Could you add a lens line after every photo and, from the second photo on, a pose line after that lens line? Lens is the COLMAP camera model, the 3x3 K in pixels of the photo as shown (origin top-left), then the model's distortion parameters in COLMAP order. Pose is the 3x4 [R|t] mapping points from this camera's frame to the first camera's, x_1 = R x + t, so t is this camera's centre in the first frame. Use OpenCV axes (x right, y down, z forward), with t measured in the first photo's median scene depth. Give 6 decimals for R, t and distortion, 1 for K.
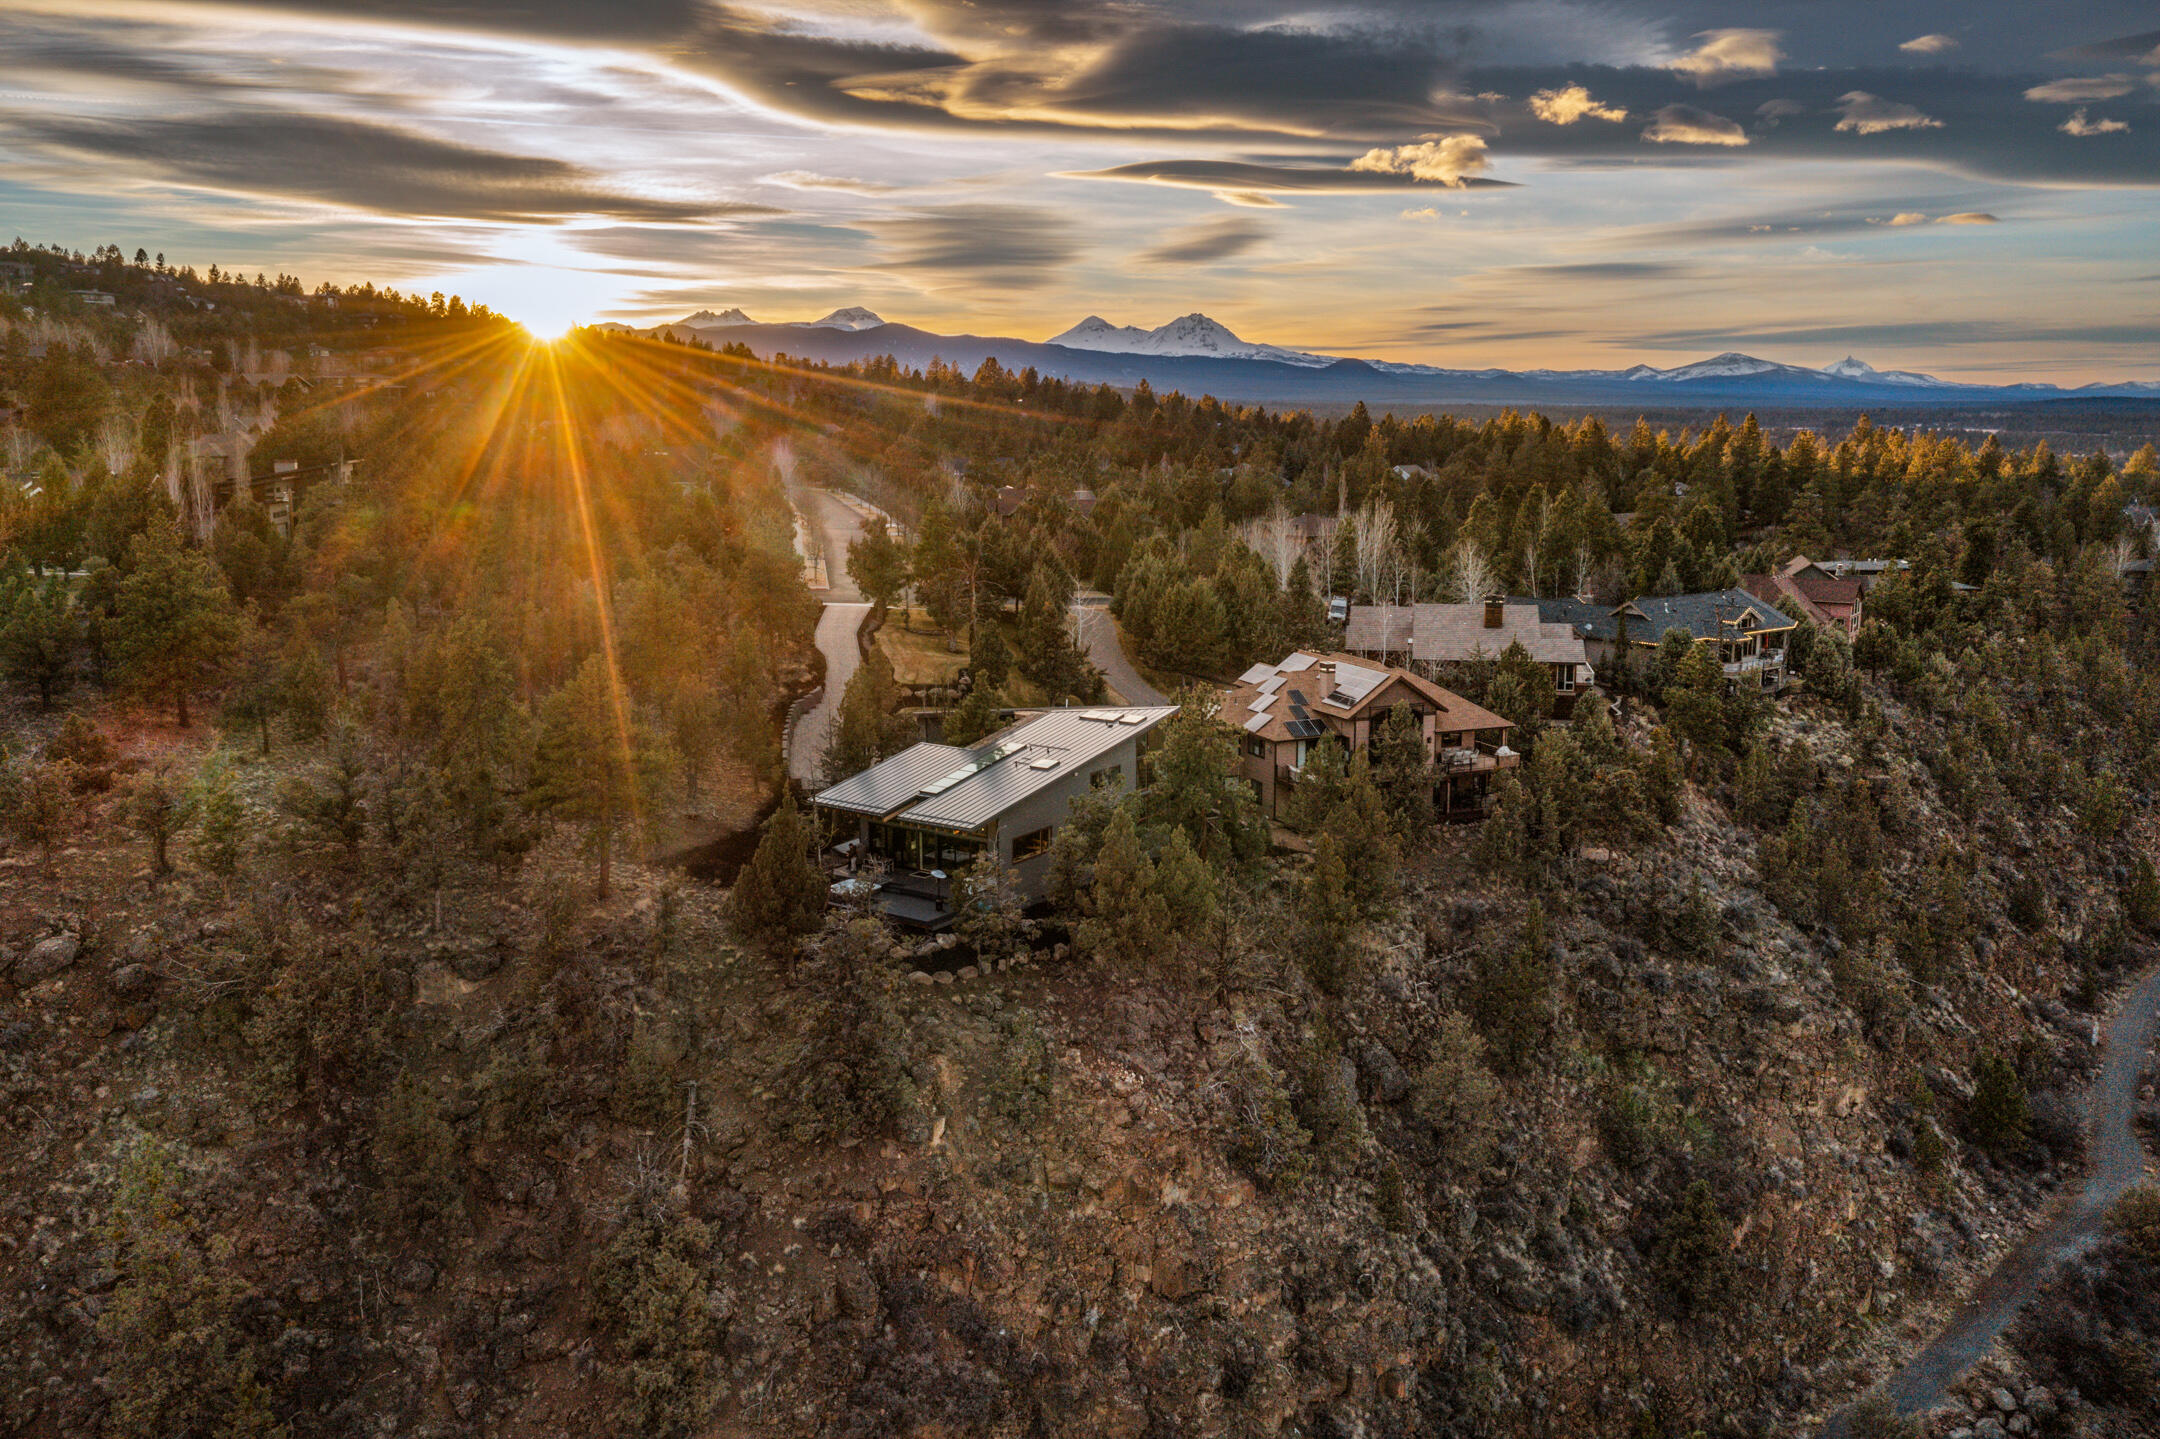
lens RADIAL K [[1772.6, 0, 1080.0], [0, 1772.6, 719.5], [0, 0, 1]] dist [0.005209, 0.003644]
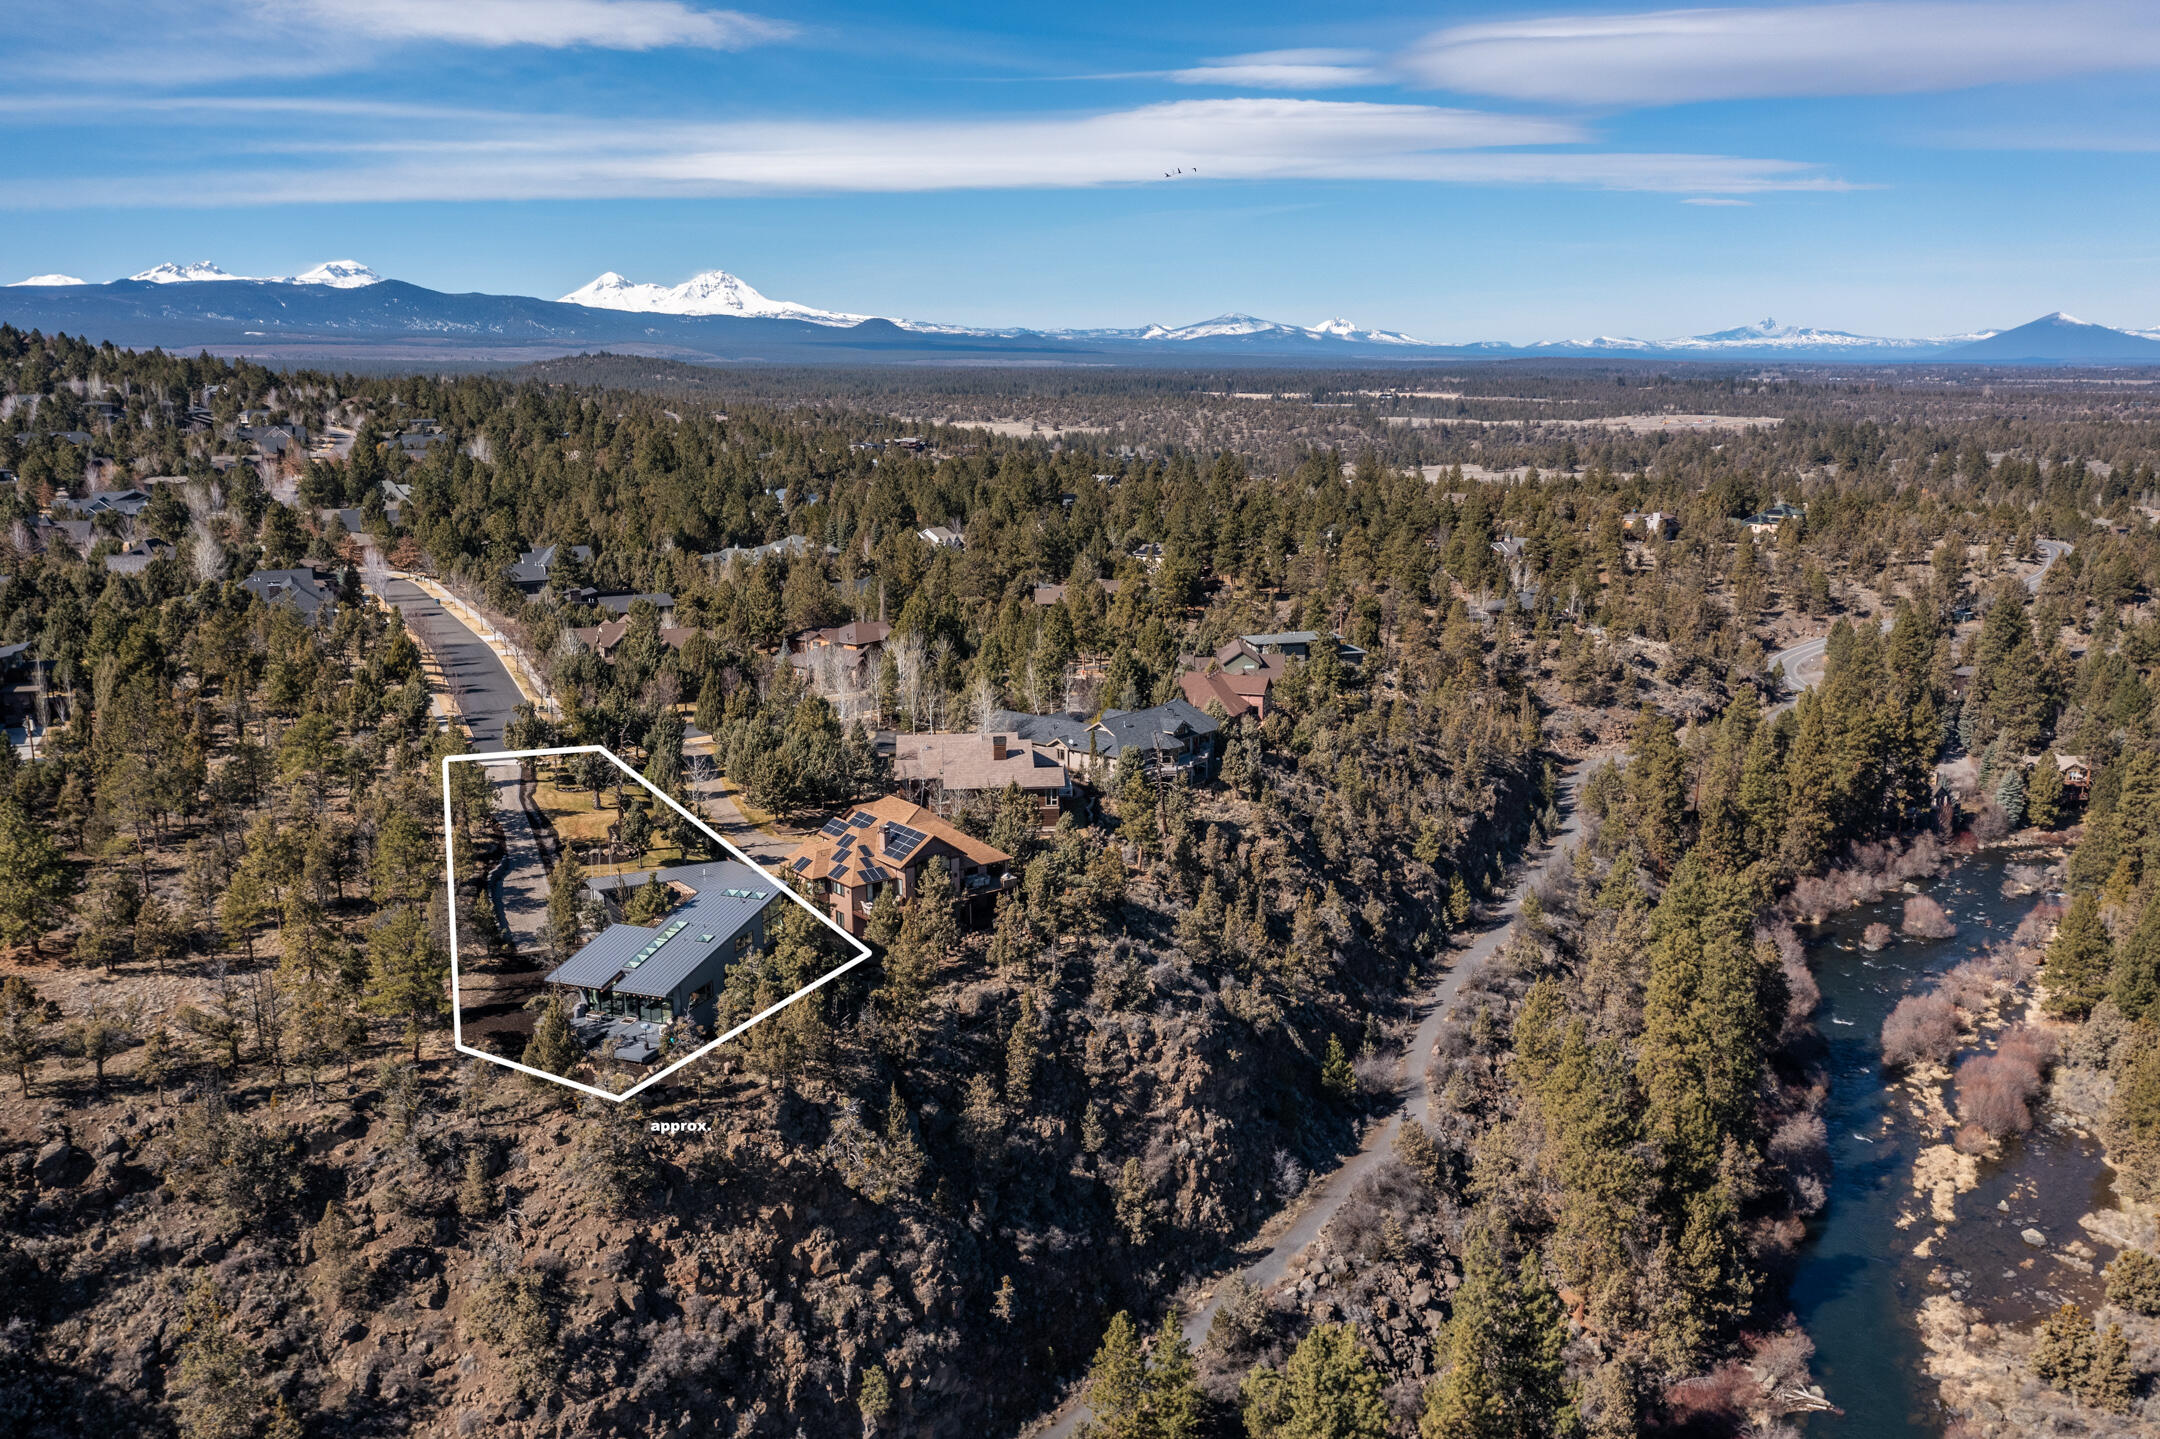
lens RADIAL K [[1772.6, 0, 1080.0], [0, 1772.6, 719.5], [0, 0, 1]] dist [0.005209, 0.003644]
pose [[0.966530, -0.057069, 0.250125, -0.053120], [0.050201, 0.998168, 0.033757, -0.133756], [-0.251593, -0.020071, 0.967625, -0.369285]]
